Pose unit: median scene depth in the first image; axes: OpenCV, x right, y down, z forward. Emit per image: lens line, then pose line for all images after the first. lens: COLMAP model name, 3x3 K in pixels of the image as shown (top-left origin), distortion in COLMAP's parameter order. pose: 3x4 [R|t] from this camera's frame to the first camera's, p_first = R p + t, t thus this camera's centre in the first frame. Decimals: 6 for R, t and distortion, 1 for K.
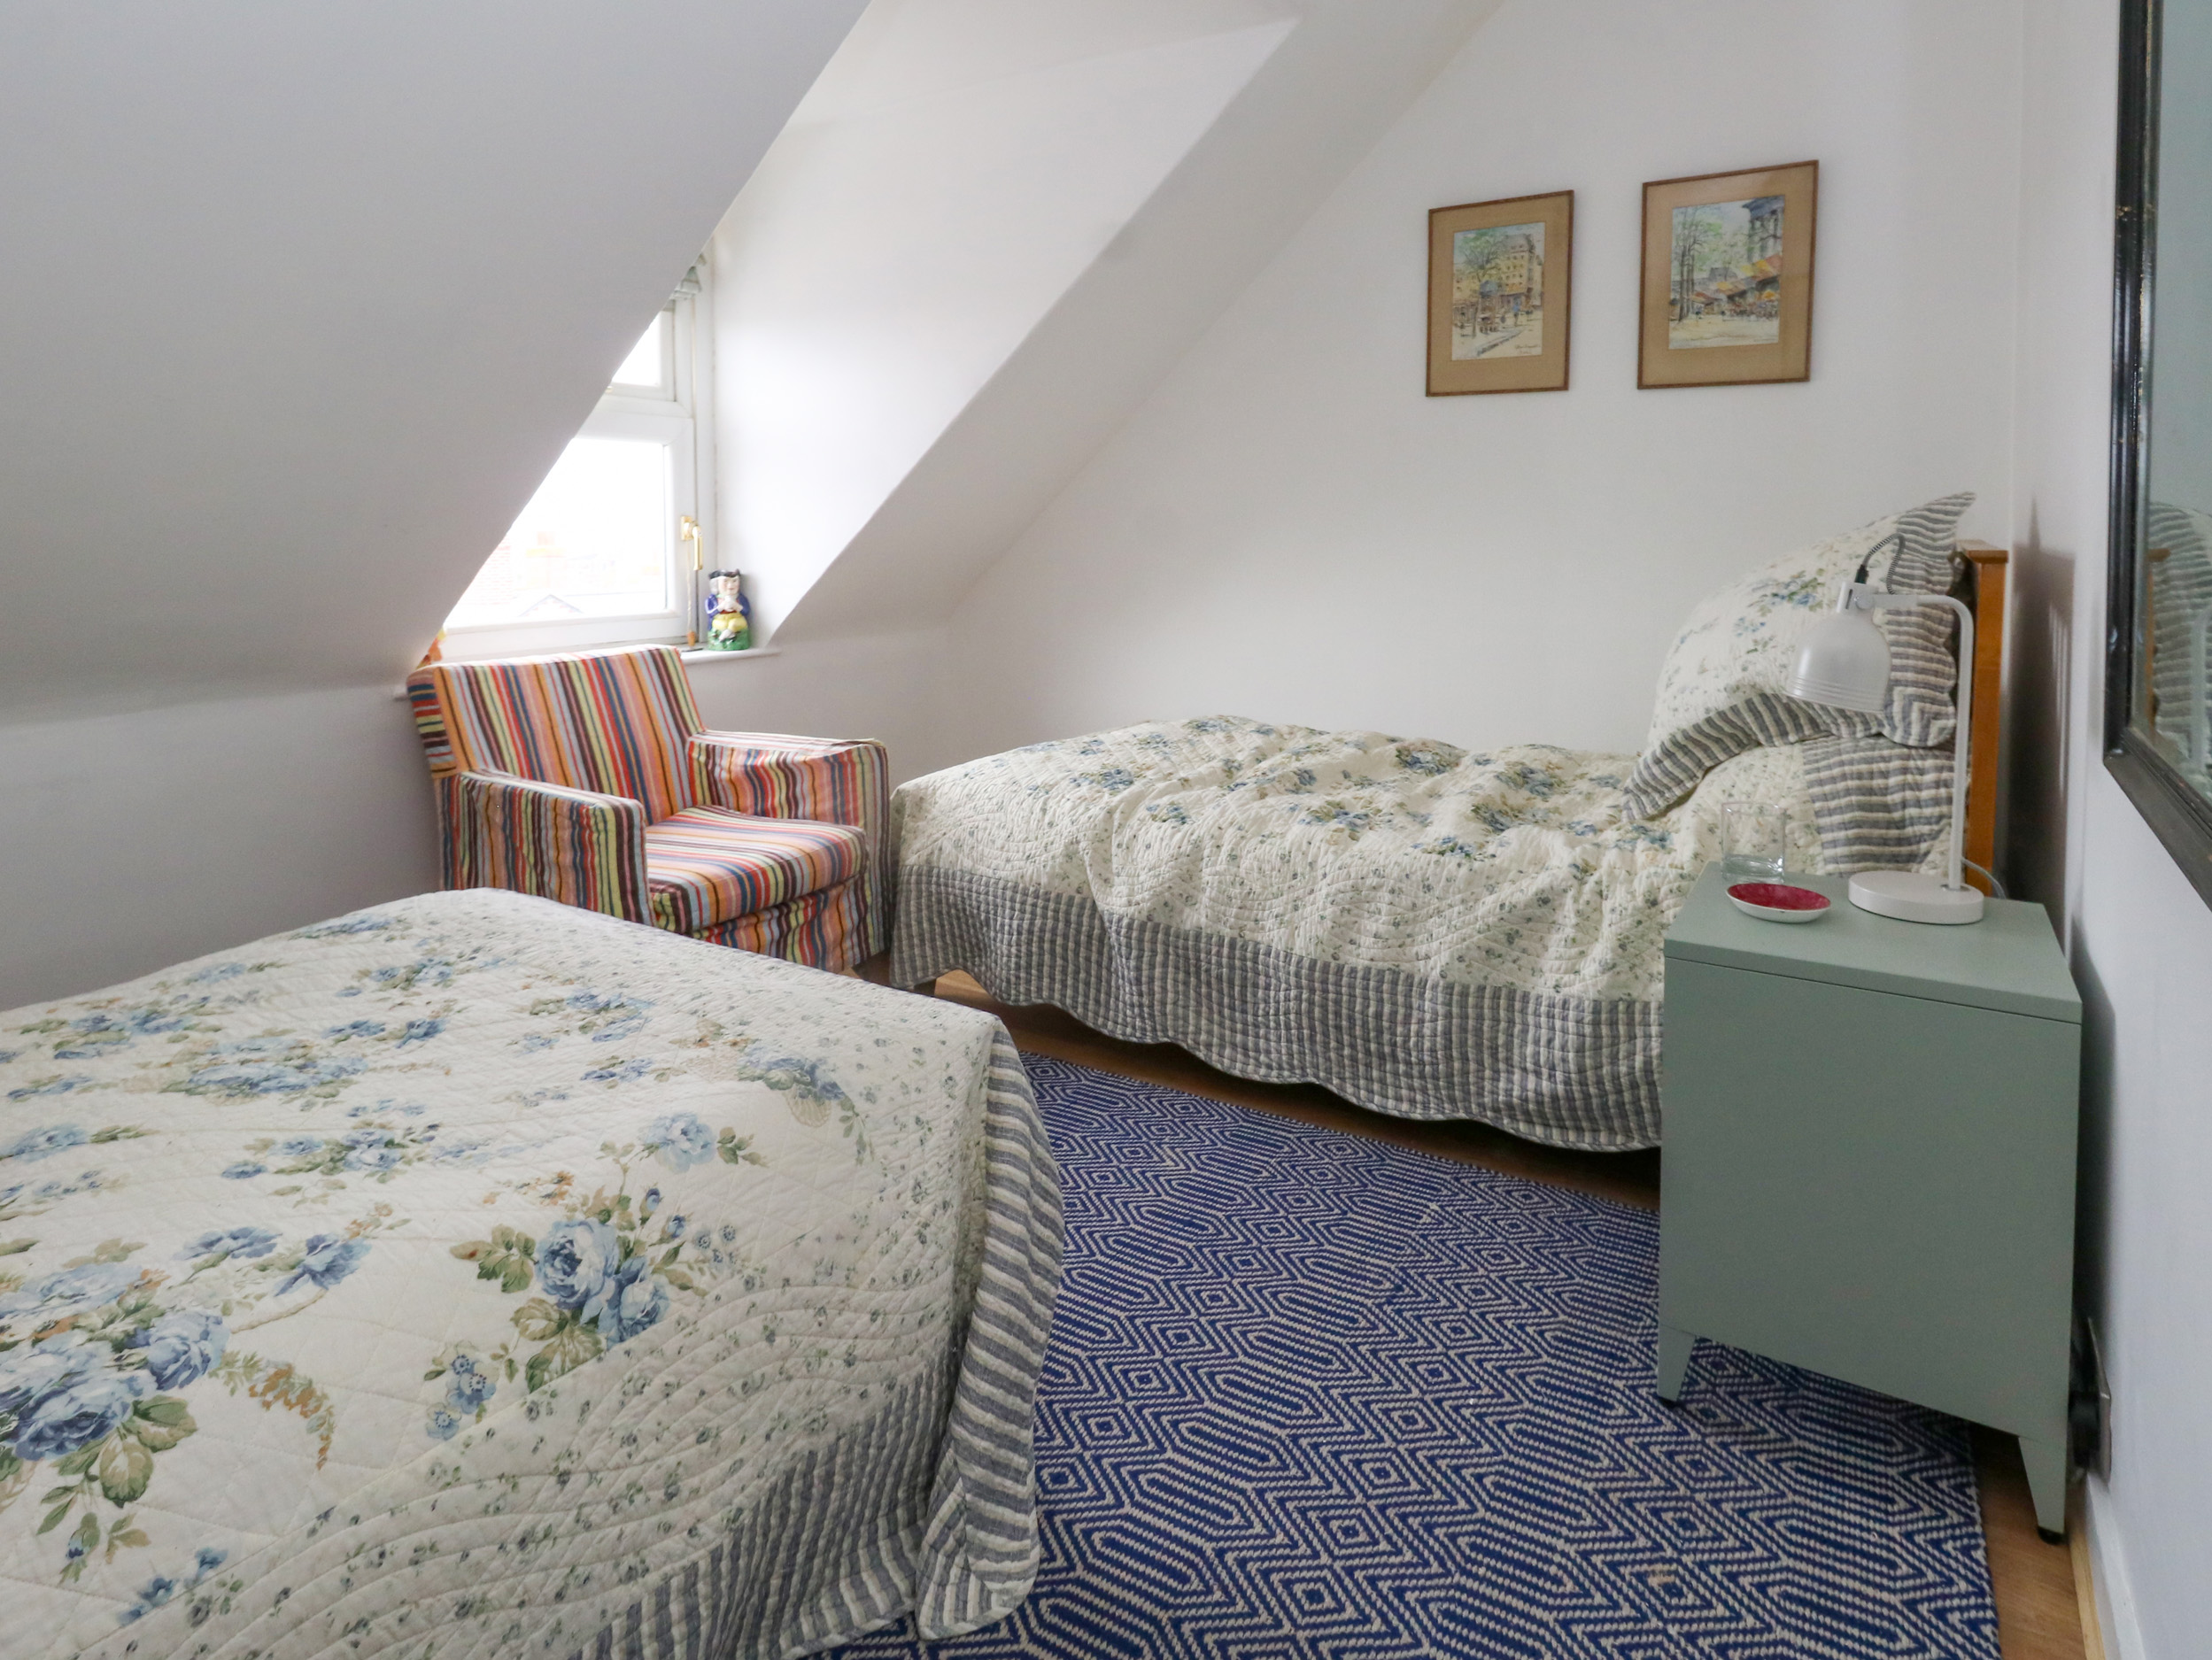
lens RADIAL K [[1197.5, 0, 1105.0], [0, 1197.5, 768.2], [0, 0, 1]] dist [0.001066, -0.002004]
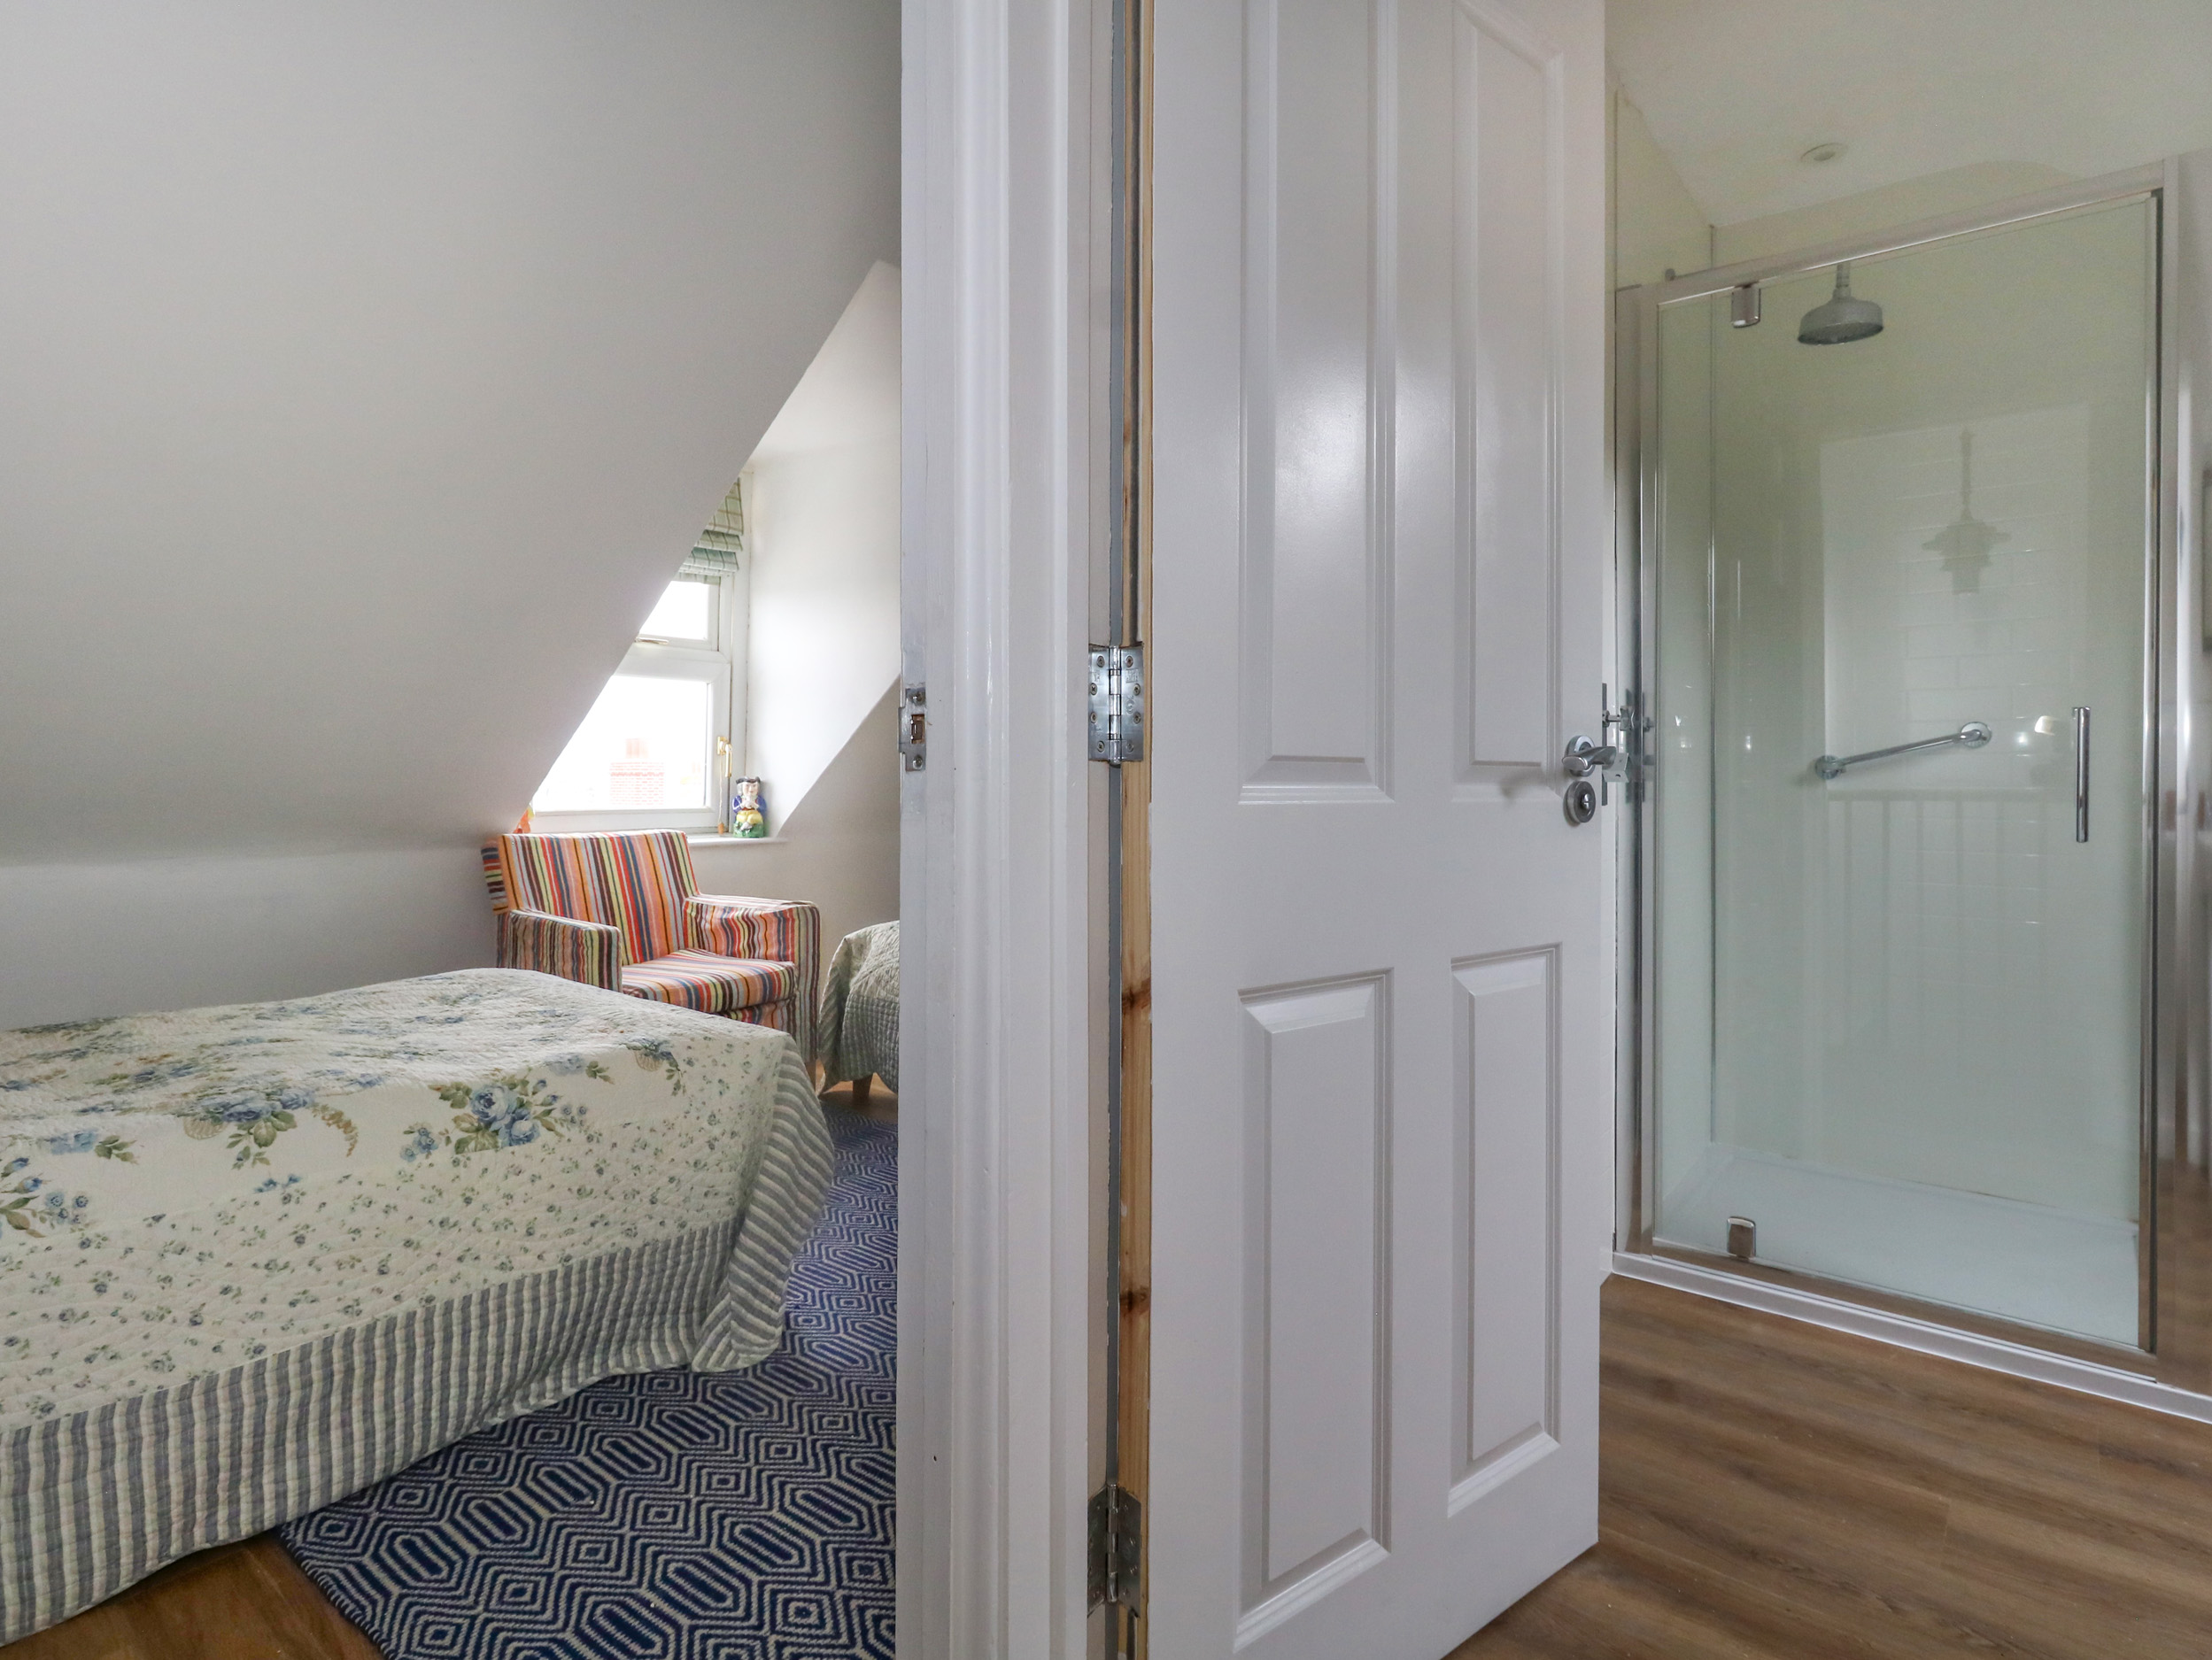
lens RADIAL K [[1197.5, 0, 1105.0], [0, 1197.5, 768.2], [0, 0, 1]] dist [0.001066, -0.002004]
pose [[0.996336, 0.009385, -0.085006, 0.631594], [-0.026363, 0.979260, -0.200886, 0.234138], [0.081357, 0.202391, 0.975920, -0.812482]]
